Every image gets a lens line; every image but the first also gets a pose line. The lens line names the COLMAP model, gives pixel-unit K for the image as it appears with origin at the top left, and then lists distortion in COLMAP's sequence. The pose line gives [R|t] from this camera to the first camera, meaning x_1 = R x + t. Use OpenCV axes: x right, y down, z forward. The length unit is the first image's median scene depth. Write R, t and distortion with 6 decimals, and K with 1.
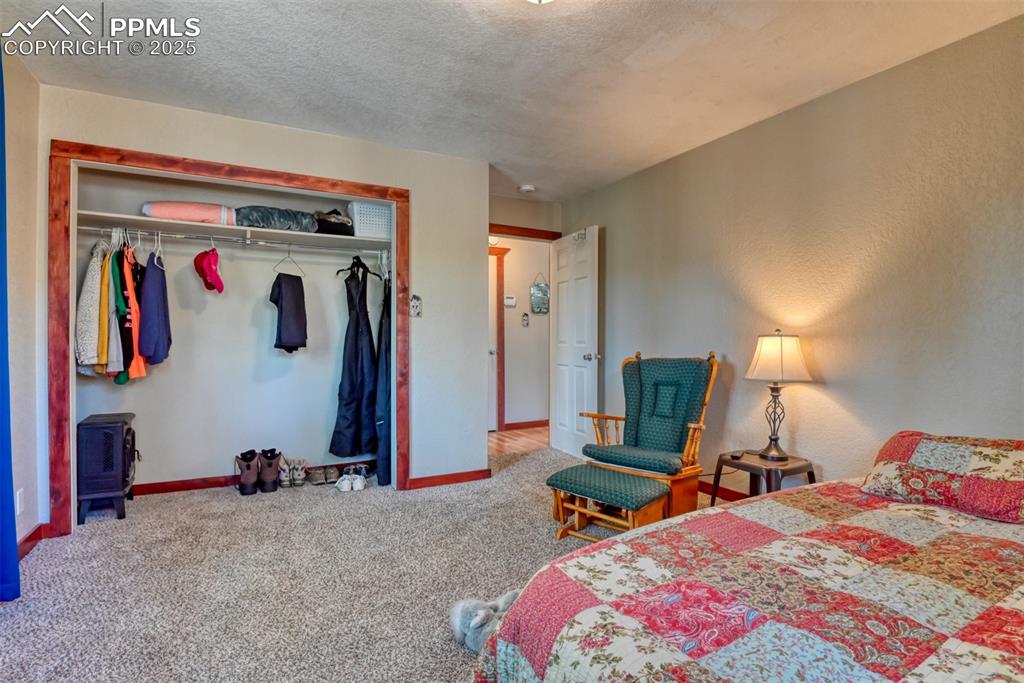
lens RADIAL K [[502.7, 0, 509.7], [0, 502.7, 341.4], [0, 0, 1]] dist [-0.023800, -0.004194]
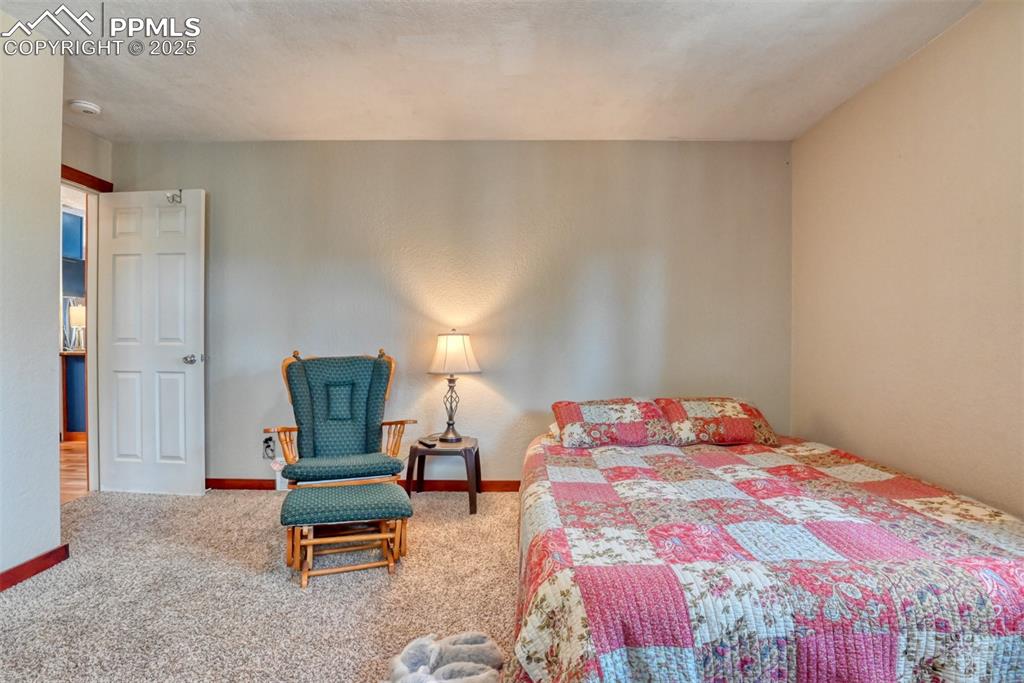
lens RADIAL K [[502.7, 0, 515.2], [0, 502.7, 343.8], [0, 0, 1]] dist [-0.023800, -0.004194]
pose [[0.481379, -0.008269, 0.876474, -0.416587], [-0.002244, 0.999941, 0.010666, -0.002168], [-0.876510, -0.007101, 0.481331, 0.312403]]
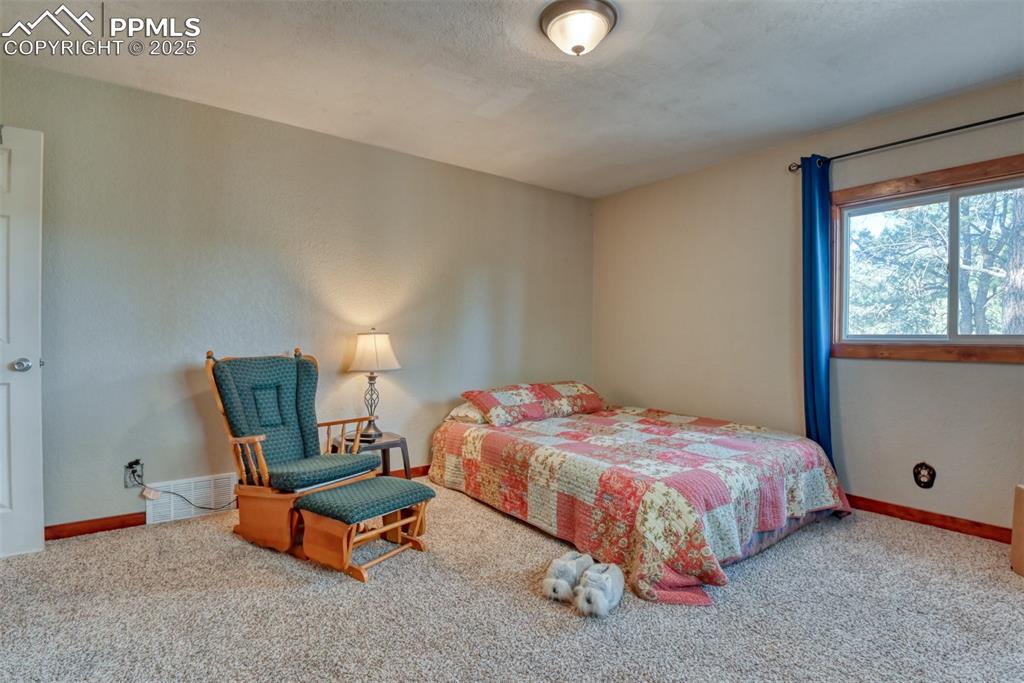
lens RADIAL K [[502.7, 0, 515.3], [0, 502.7, 344.9], [0, 0, 1]] dist [-0.023800, -0.004194]
pose [[-0.159005, -0.014114, 0.987177, -0.708745], [-0.005503, 0.999895, 0.013410, -0.001743], [-0.987262, -0.003300, -0.159066, 0.853467]]
